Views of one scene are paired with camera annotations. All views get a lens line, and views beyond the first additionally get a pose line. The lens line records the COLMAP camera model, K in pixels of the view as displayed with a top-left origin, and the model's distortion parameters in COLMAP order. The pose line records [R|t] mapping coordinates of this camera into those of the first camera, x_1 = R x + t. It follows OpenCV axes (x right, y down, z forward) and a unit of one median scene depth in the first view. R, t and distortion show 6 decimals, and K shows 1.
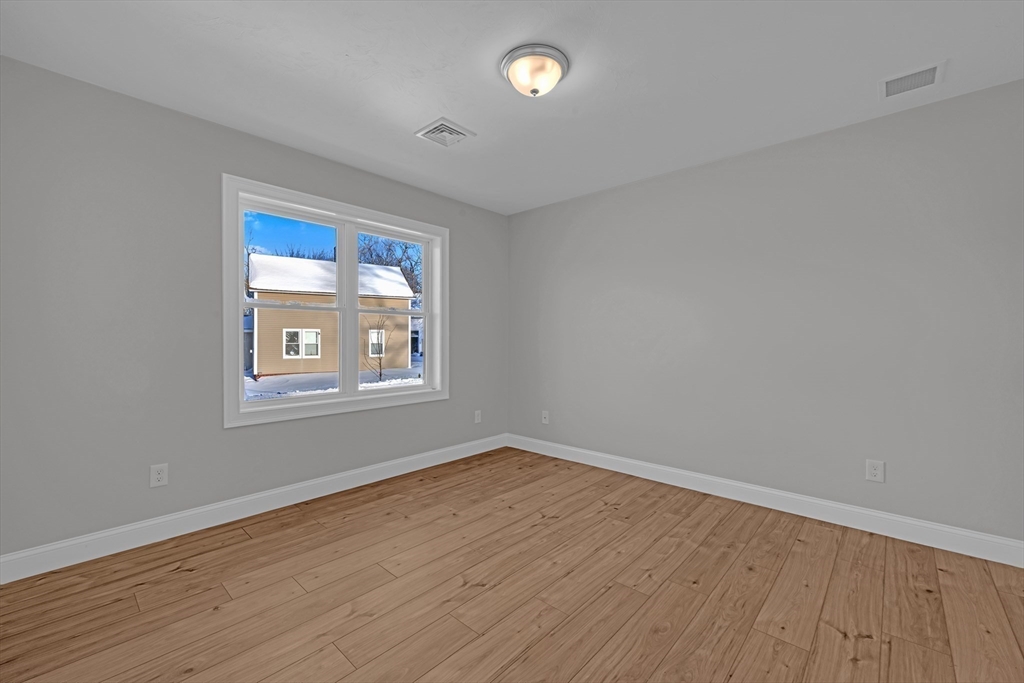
lens RADIAL K [[426.1, 0, 517.0], [0, 426.1, 342.5], [0, 0, 1]] dist [0.000427, 0.000079]
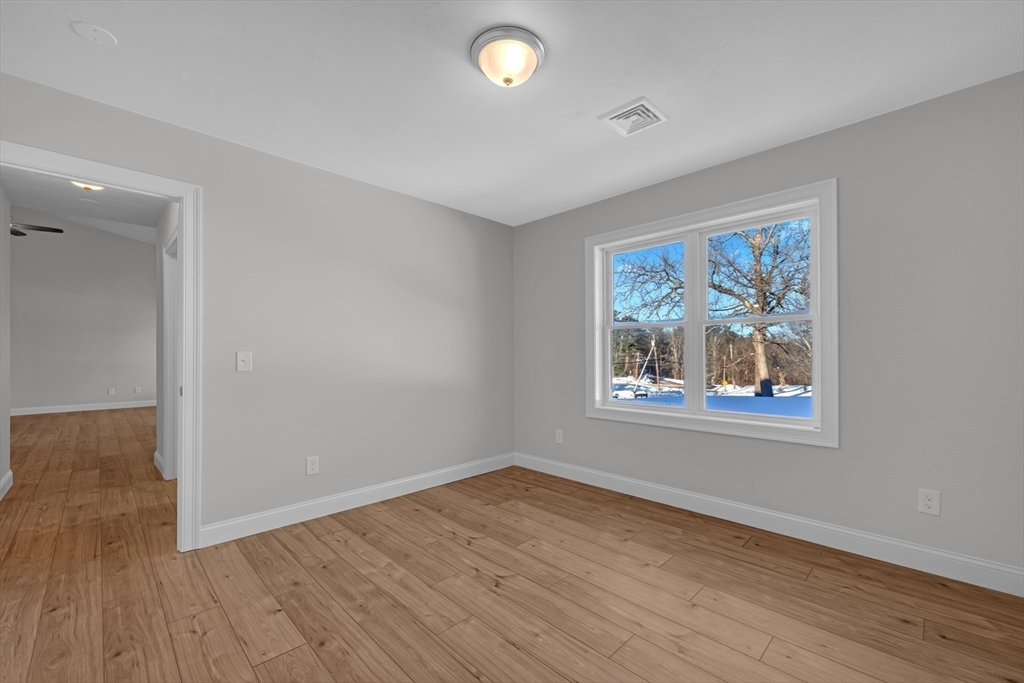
lens RADIAL K [[426.1, 0, 517.0], [0, 426.1, 342.5], [0, 0, 1]] dist [0.000427, 0.000079]
pose [[-0.065283, -0.028925, -0.997447, 0.748396], [-0.004543, 0.999578, -0.028689, -0.006753], [0.997856, 0.002658, -0.065387, 0.838812]]
